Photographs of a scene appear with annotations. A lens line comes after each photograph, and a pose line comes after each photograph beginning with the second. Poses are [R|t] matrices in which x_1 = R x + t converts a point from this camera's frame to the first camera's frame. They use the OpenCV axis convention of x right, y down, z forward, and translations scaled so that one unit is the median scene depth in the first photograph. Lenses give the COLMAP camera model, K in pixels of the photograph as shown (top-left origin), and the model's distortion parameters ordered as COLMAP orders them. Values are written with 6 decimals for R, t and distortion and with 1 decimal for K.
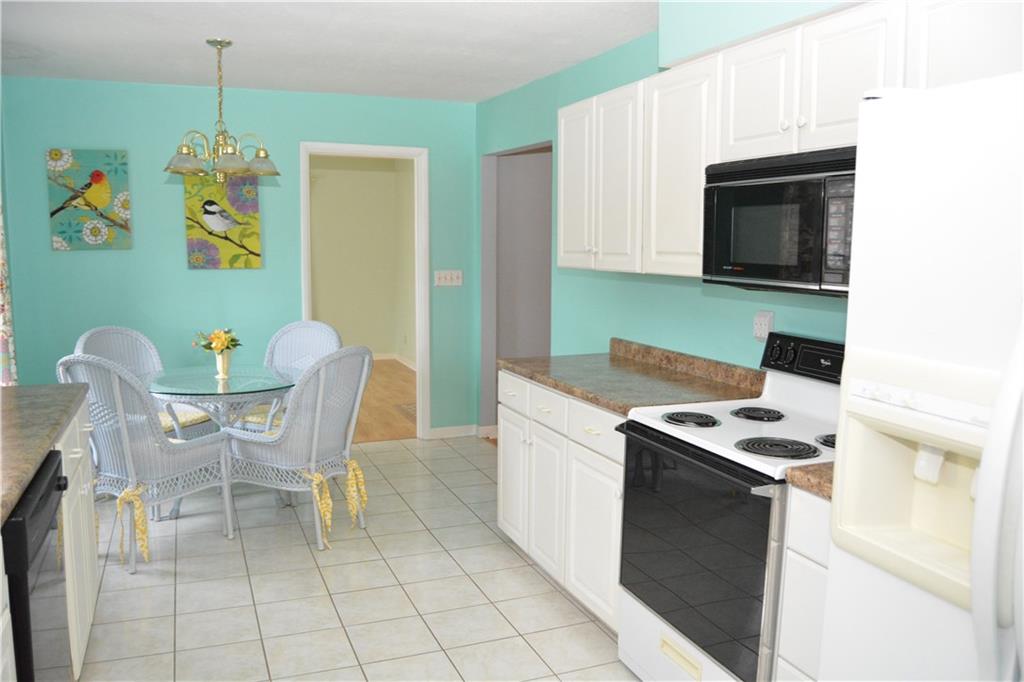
lens RADIAL K [[797.8, 0, 513.1], [0, 797.8, 339.2], [0, 0, 1]] dist [-0.075404, 0.013898]
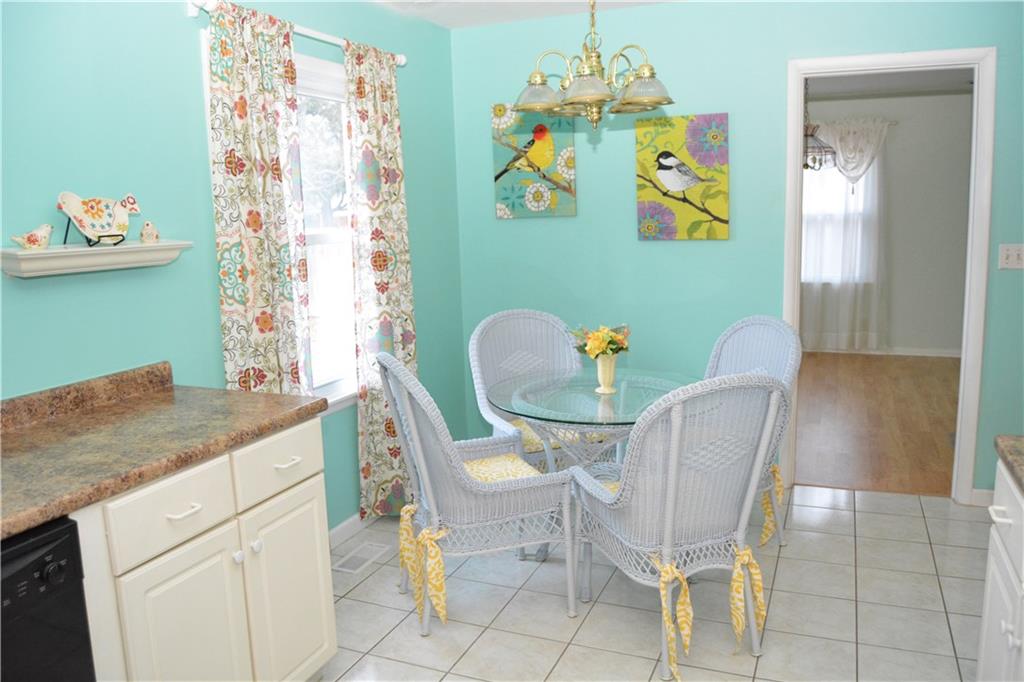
lens RADIAL K [[797.8, 0, 514.7], [0, 797.8, 345.4], [0, 0, 1]] dist [-0.075404, 0.013898]
pose [[0.712886, 0.089884, -0.695496, 0.072003], [-0.052521, 0.995810, 0.074860, -0.038296], [0.699311, -0.016838, 0.714620, 0.349040]]
